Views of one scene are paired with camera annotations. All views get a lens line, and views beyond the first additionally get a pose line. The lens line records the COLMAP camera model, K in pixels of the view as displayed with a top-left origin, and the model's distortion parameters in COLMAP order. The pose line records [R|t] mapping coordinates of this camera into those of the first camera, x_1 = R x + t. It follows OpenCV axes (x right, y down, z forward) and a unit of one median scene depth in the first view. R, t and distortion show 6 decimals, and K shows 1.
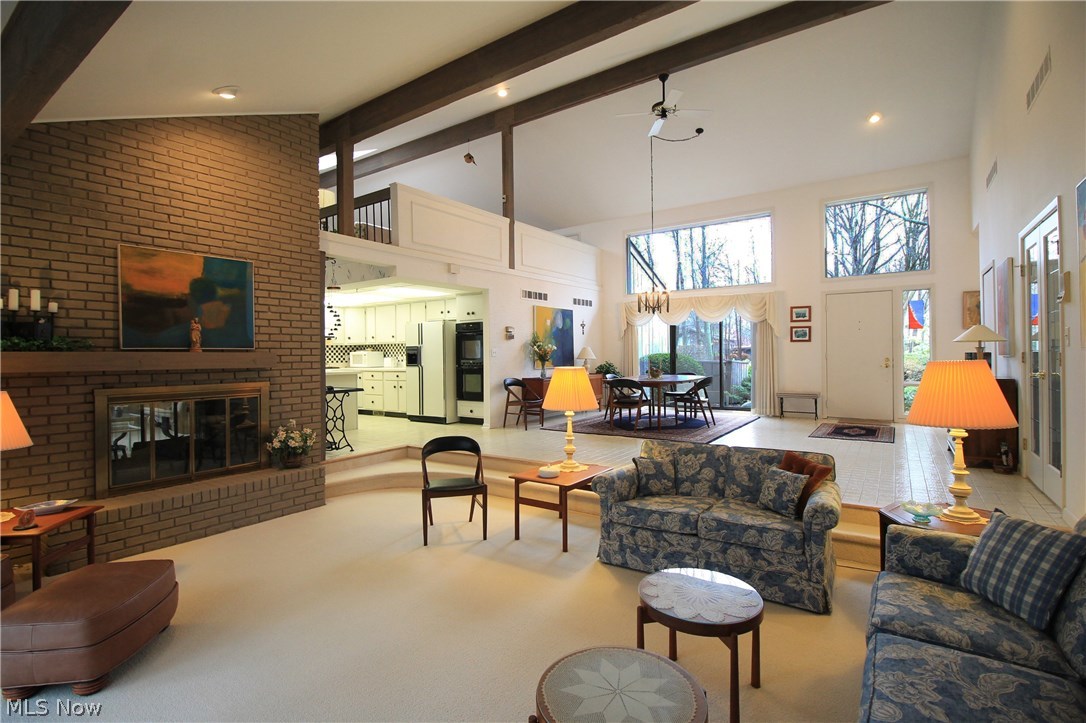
lens RADIAL K [[515.0, 0, 539.8], [0, 515.0, 355.2], [0, 0, 1]] dist [-0.004655, -0.010688]
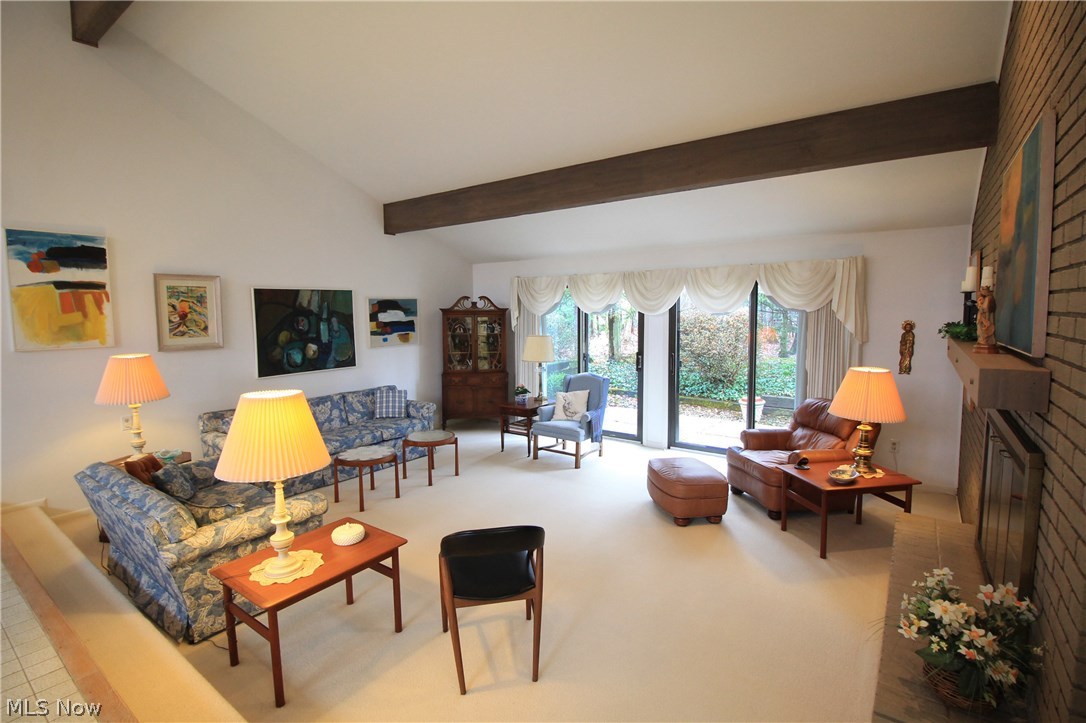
lens RADIAL K [[515.0, 0, 537.6], [0, 515.0, 354.0], [0, 0, 1]] dist [-0.004655, -0.010688]
pose [[-0.999238, 0.019251, 0.033943, -0.221279], [0.022062, 0.996181, 0.084484, -0.052851], [-0.032187, 0.085168, -0.995847, 1.401098]]
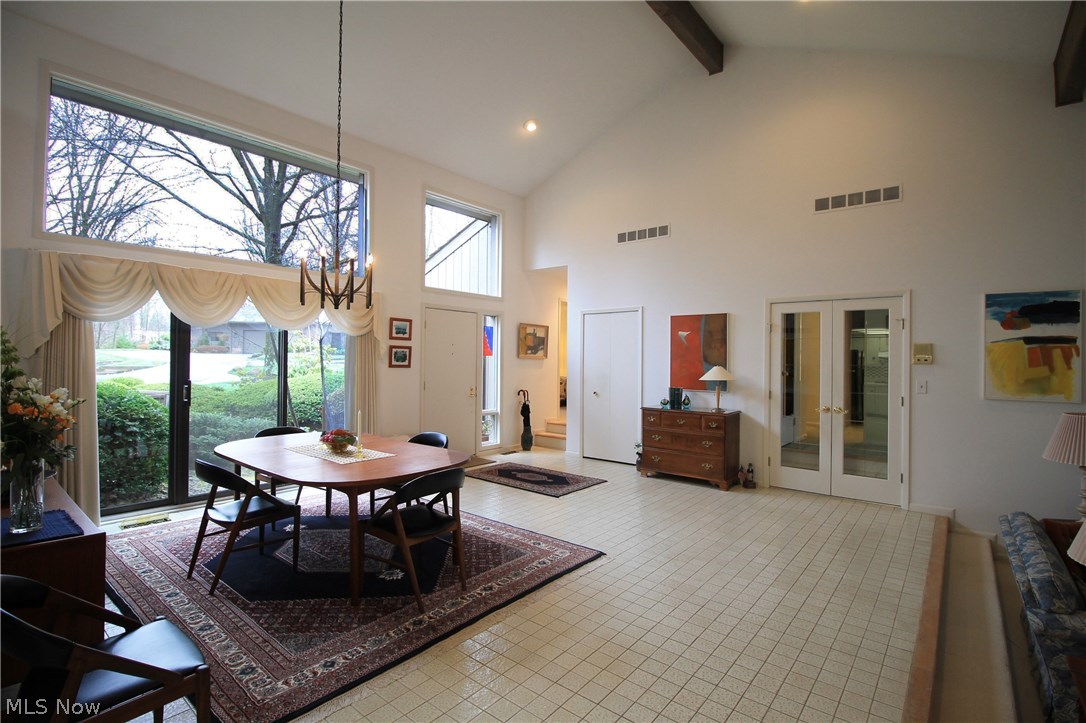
lens RADIAL K [[515.0, 0, 546.4], [0, 515.0, 356.0], [0, 0, 1]] dist [-0.004655, -0.010688]
pose [[0.075319, 0.019785, 0.996963, -0.365477], [-0.013186, 0.999735, -0.018844, -0.057556], [-0.997072, -0.011726, 0.075560, 1.359249]]
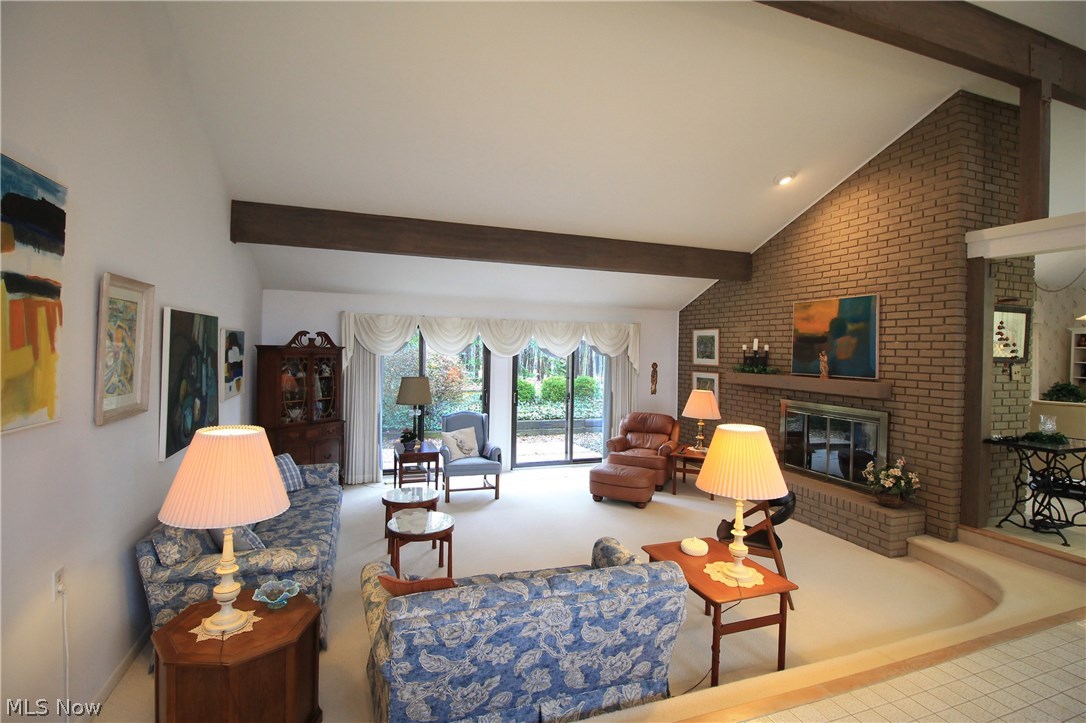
lens RADIAL K [[515.0, 0, 541.6], [0, 515.0, 355.0], [0, 0, 1]] dist [-0.004655, -0.010688]
pose [[-0.588671, 0.009875, -0.808312, 0.683925], [-0.012453, 0.999696, 0.021282, -0.074515], [0.808277, 0.022594, -0.588369, 1.081008]]
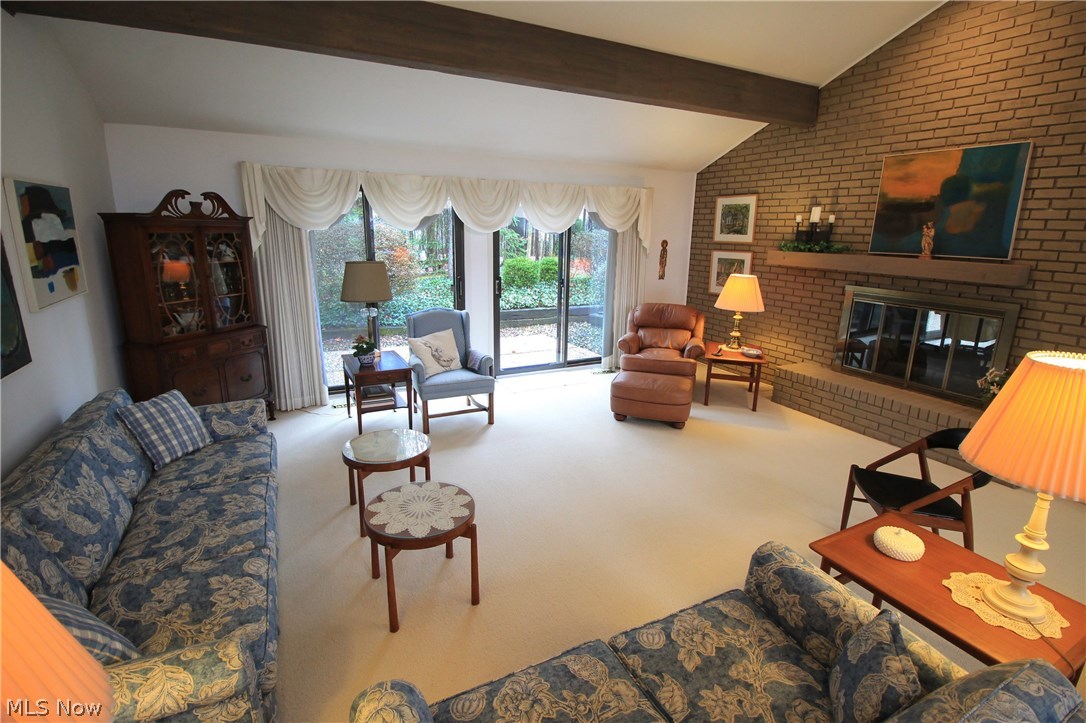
lens RADIAL K [[515.0, 0, 543.2], [0, 515.0, 356.3], [0, 0, 1]] dist [-0.004655, -0.010688]
pose [[-0.476335, 0.213821, -0.852869, 0.475939], [-0.012127, 0.968291, 0.249531, -0.055058], [0.879180, 0.129203, -0.458638, 0.766696]]
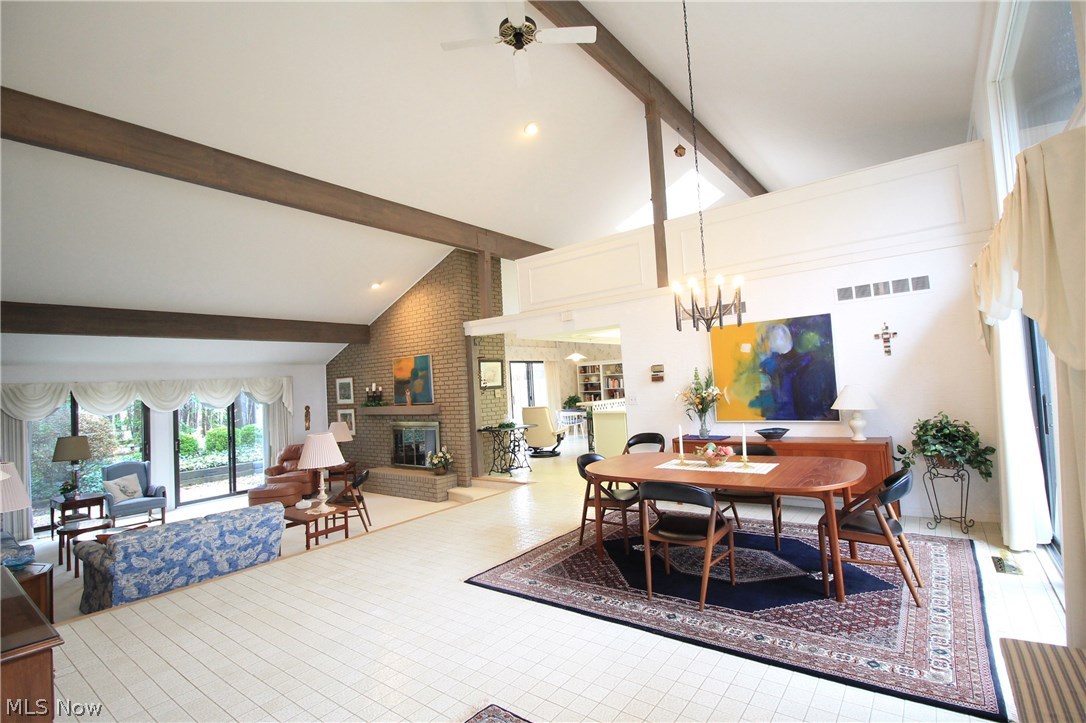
lens RADIAL K [[515.0, 0, 545.2], [0, 515.0, 353.6], [0, 0, 1]] dist [-0.004655, -0.010688]
pose [[-0.048483, -0.042239, -0.997930, 1.234990], [0.057354, 0.997339, -0.045001, -0.081921], [0.997176, -0.059417, -0.045931, 1.506987]]
